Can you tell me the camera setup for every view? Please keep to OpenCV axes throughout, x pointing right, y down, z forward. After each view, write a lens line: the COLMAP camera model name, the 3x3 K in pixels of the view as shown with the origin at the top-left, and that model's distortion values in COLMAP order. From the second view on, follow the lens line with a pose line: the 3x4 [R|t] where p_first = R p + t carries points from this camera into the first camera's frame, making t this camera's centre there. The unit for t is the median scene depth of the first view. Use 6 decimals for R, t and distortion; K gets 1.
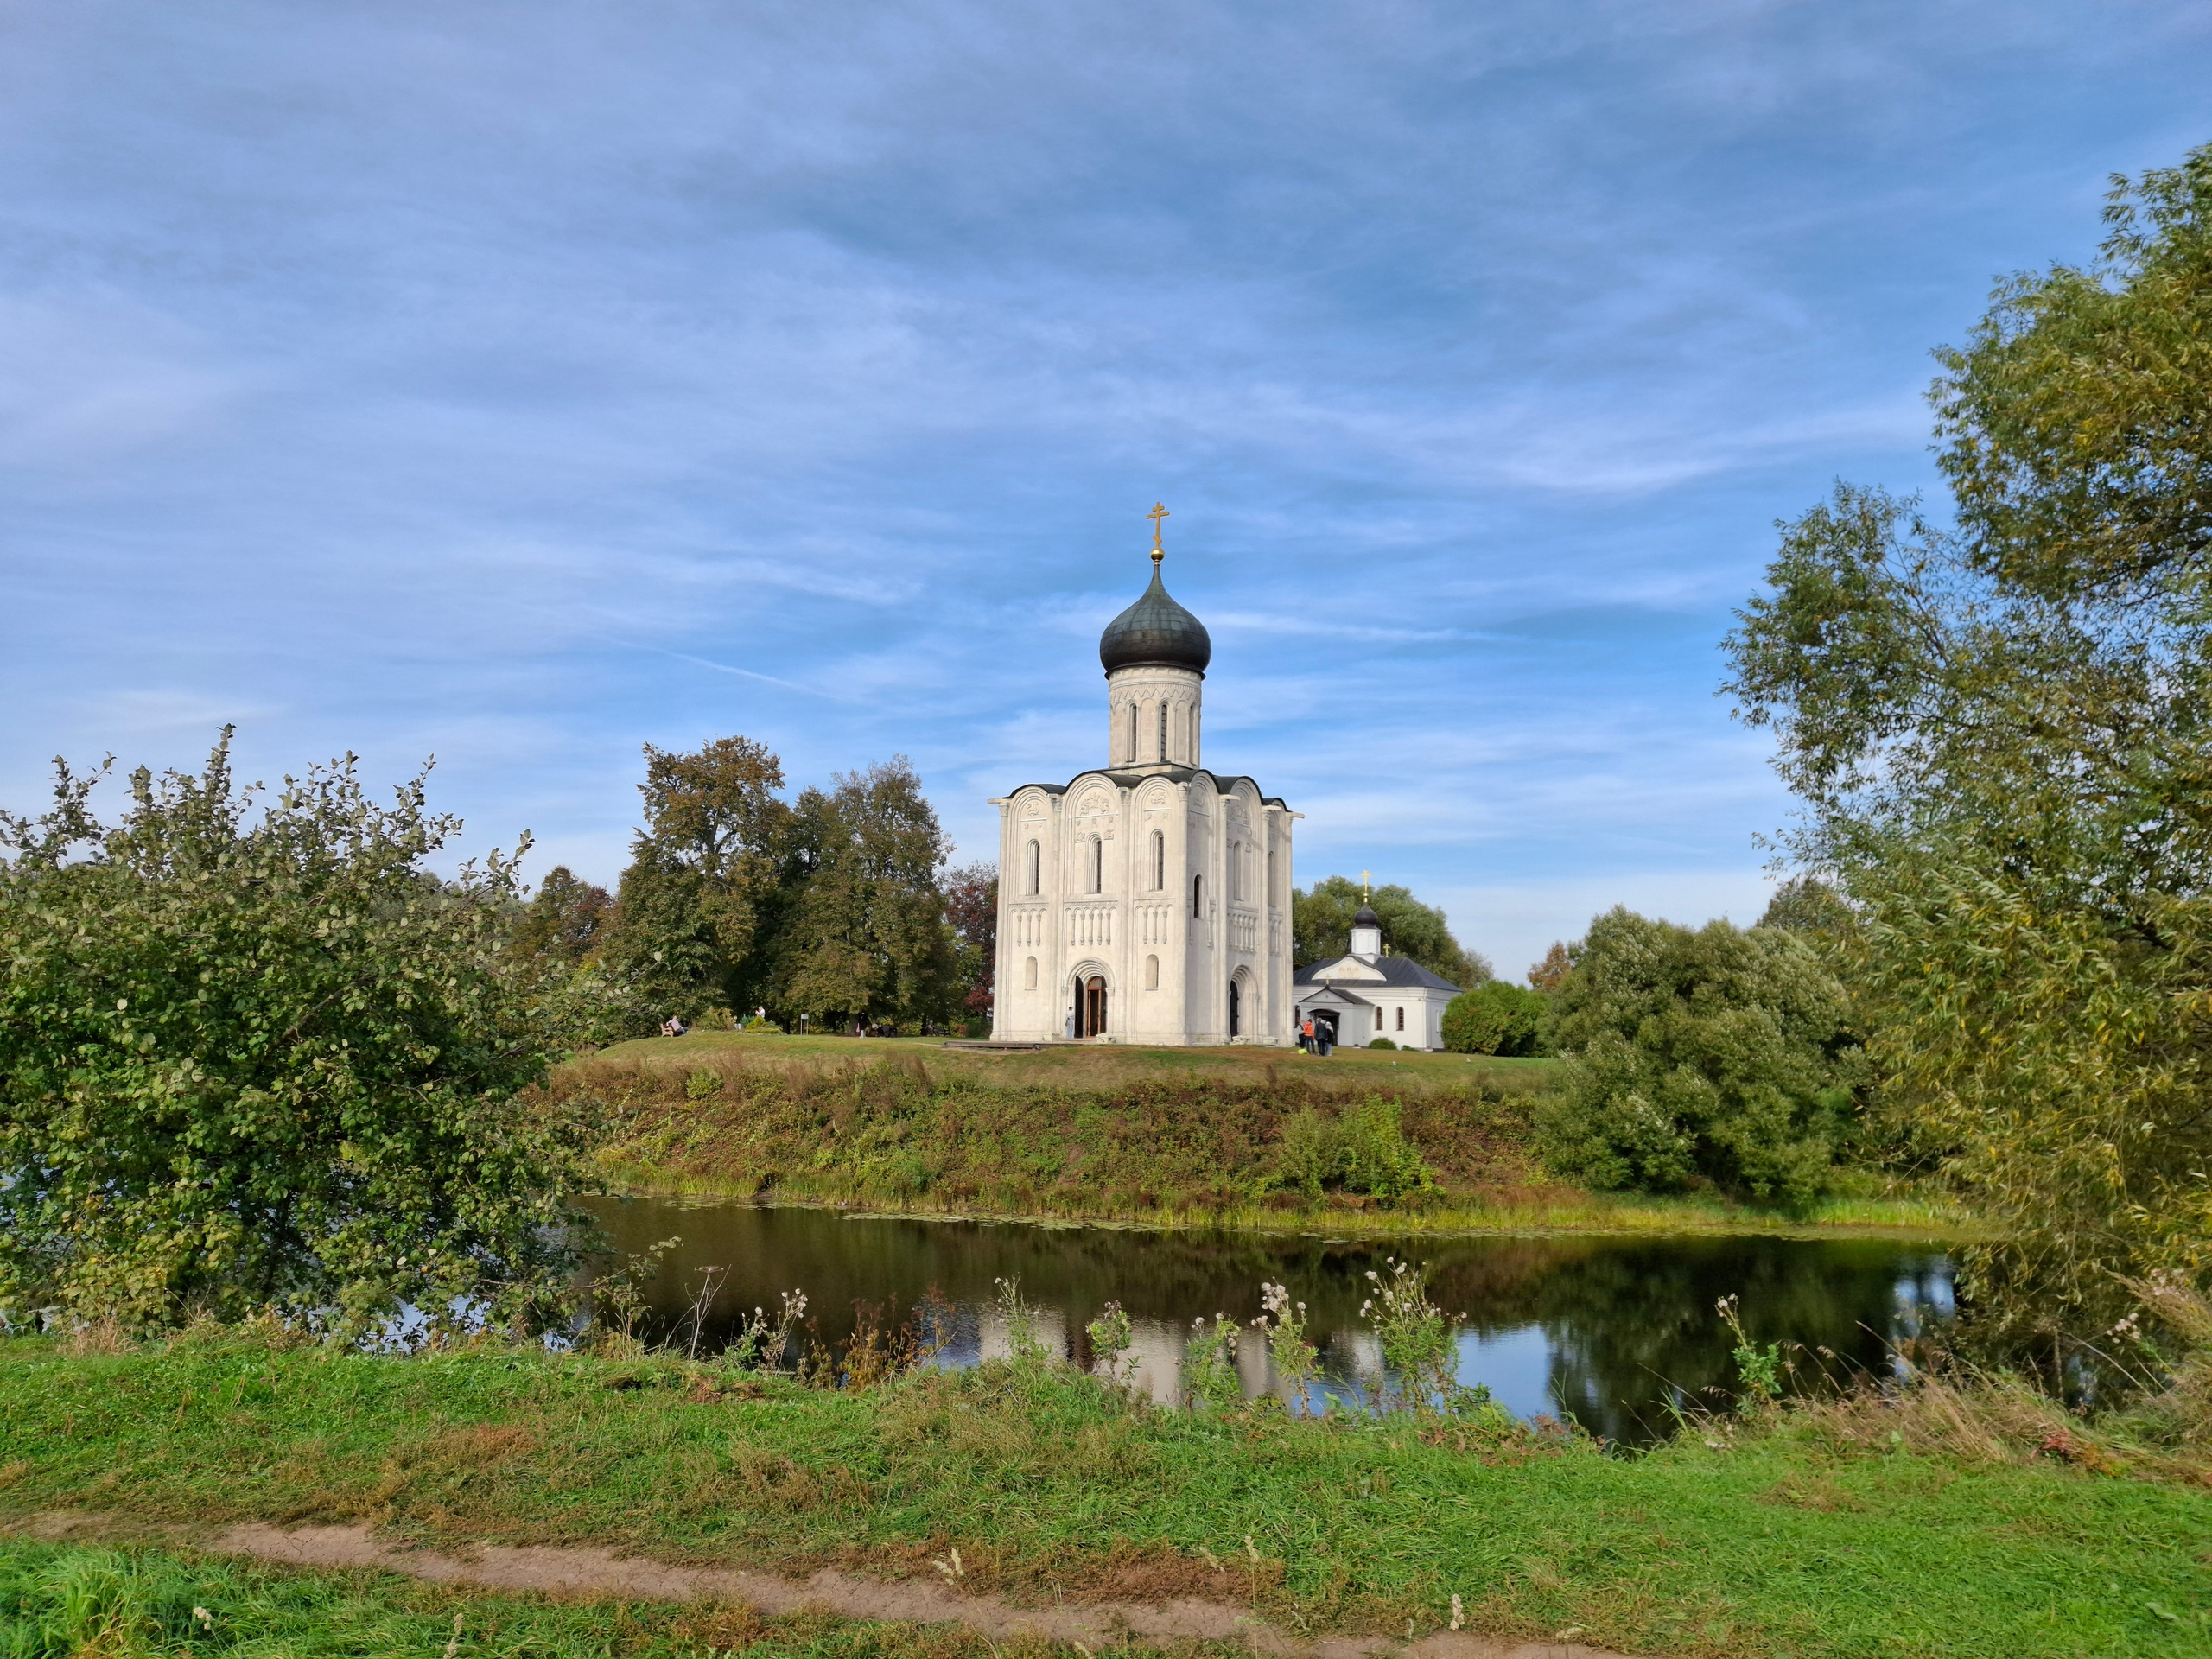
lens RADIAL K [[1632.7, 0, 1106.0], [0, 1632.7, 829.5], [0, 0, 1]] dist [0.140073, 0.000218]
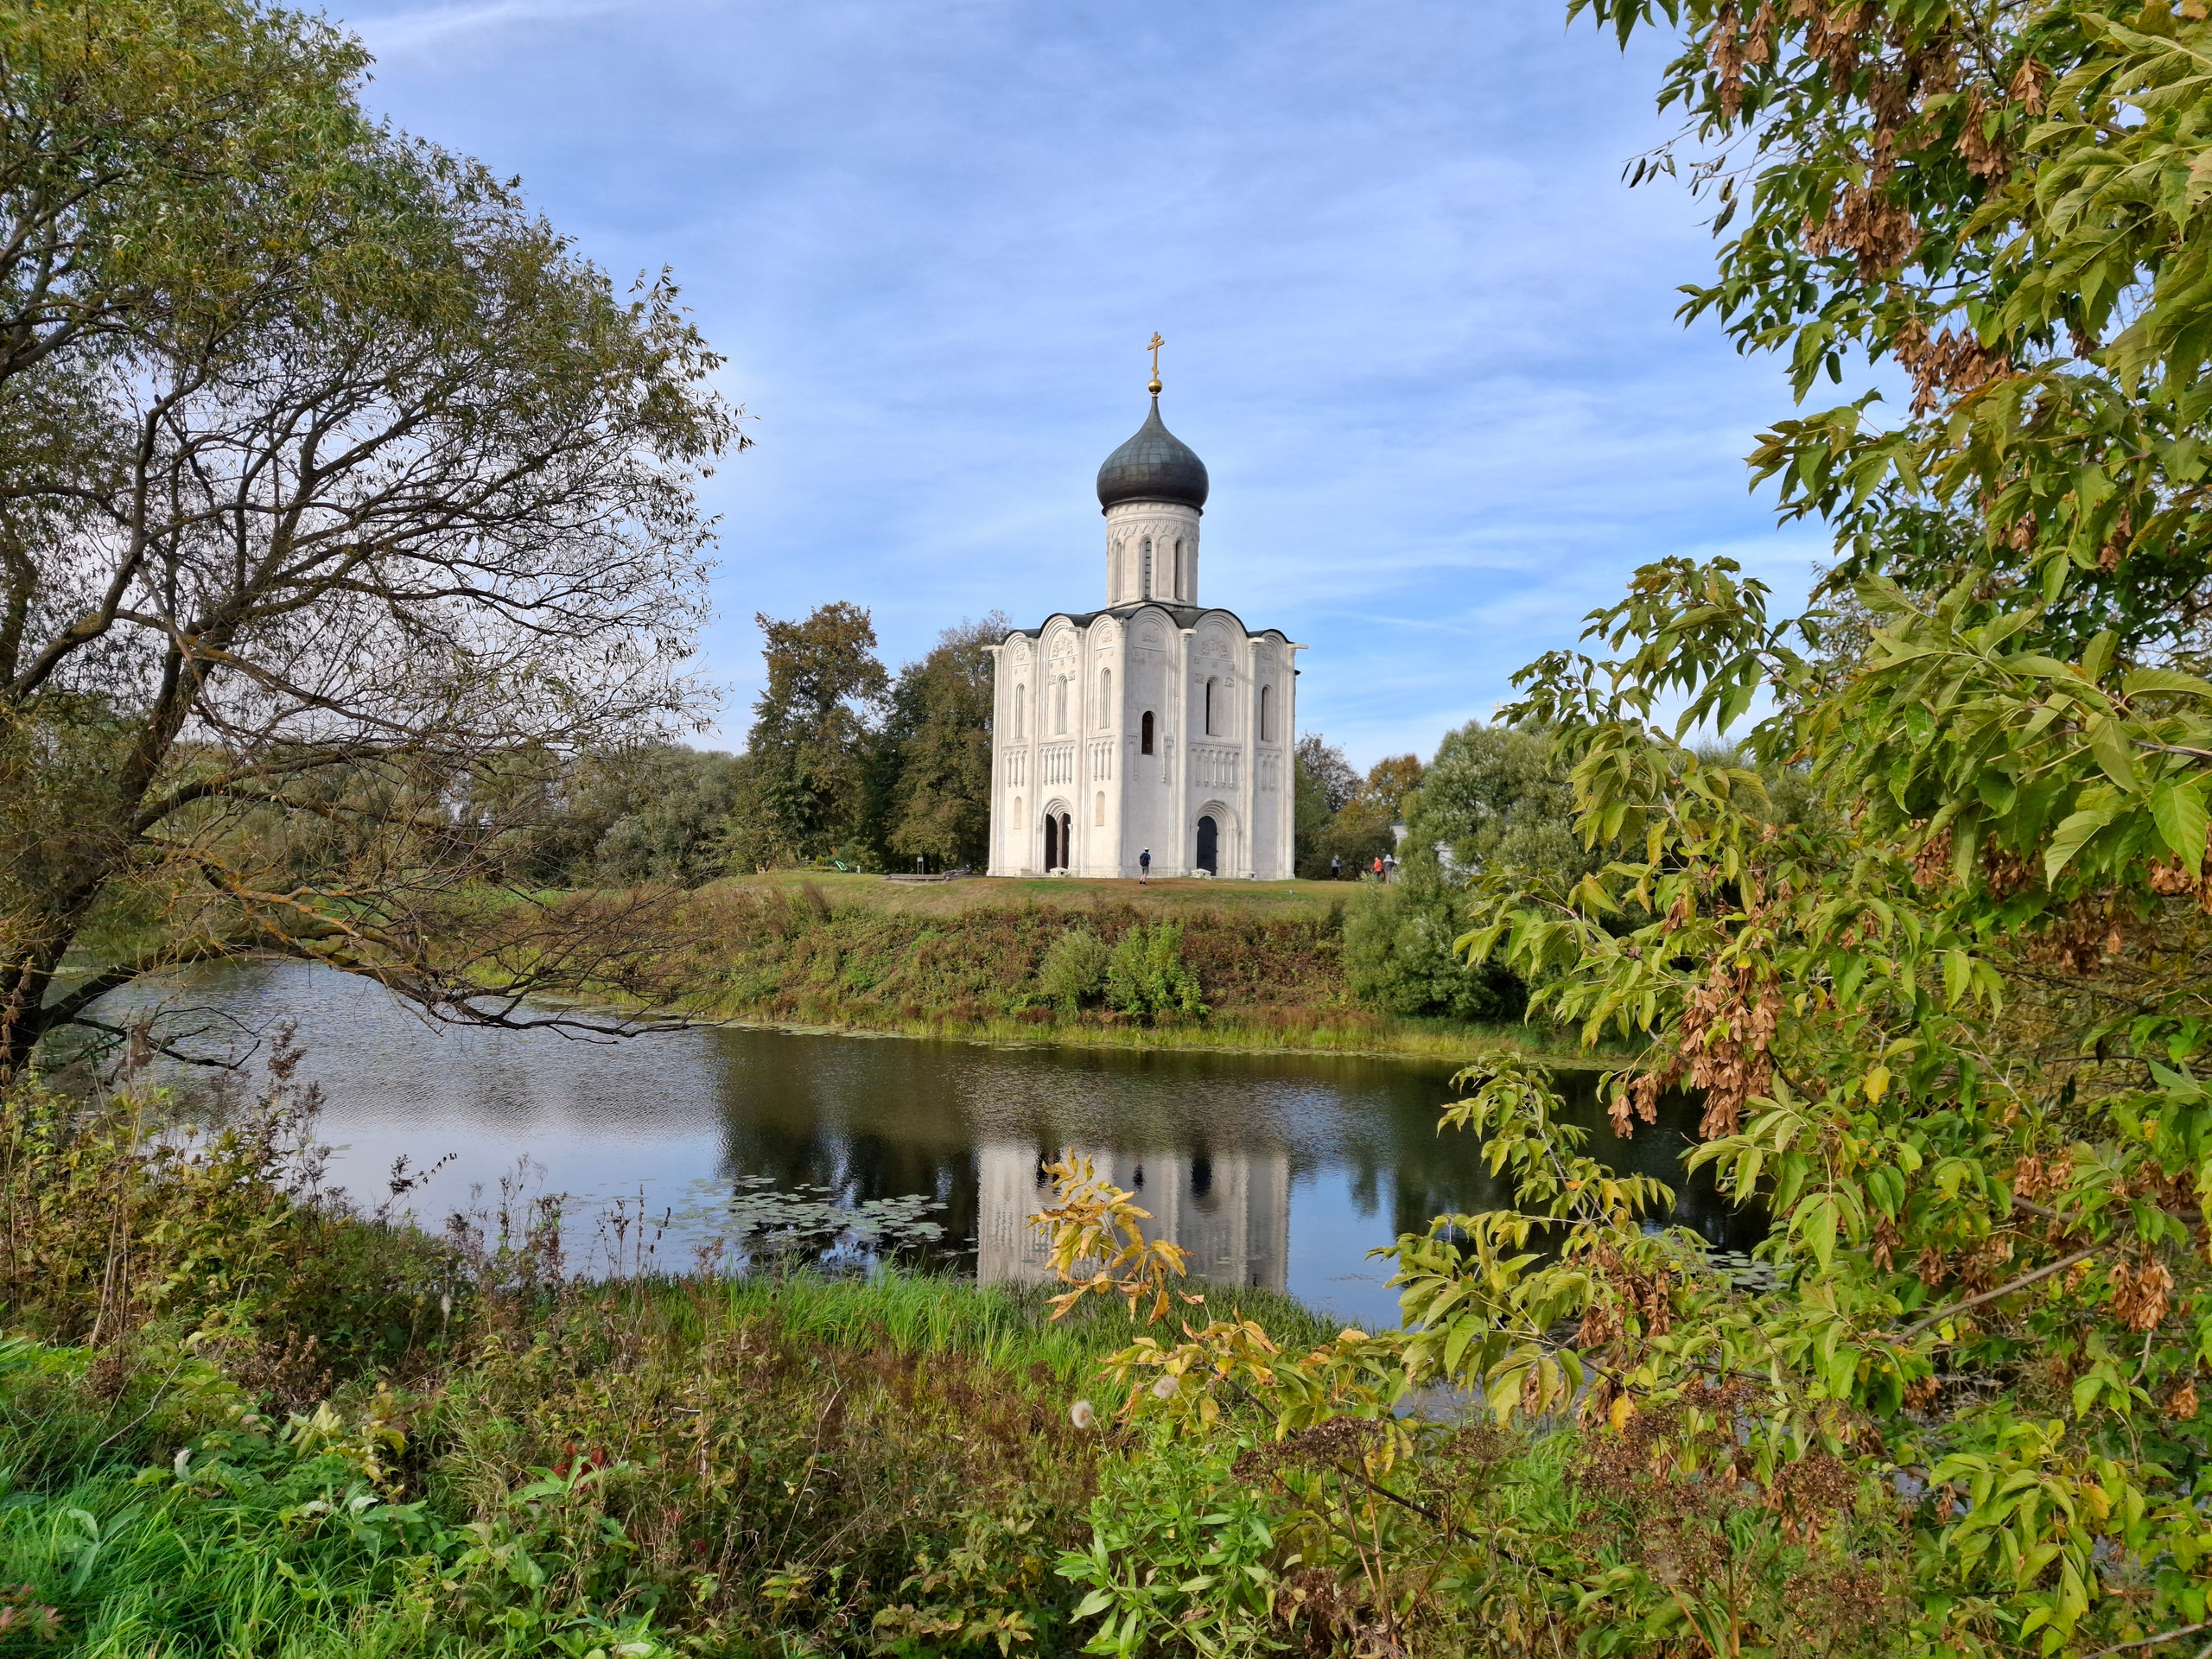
lens RADIAL K [[1632.7, 0, 1106.0], [0, 1632.7, 829.5], [0, 0, 1]] dist [0.140073, 0.000218]
pose [[0.939195, -0.014238, -0.343089, 0.342894], [0.040793, 0.996691, 0.070309, 0.026519], [0.340952, -0.080029, 0.936668, 0.043008]]
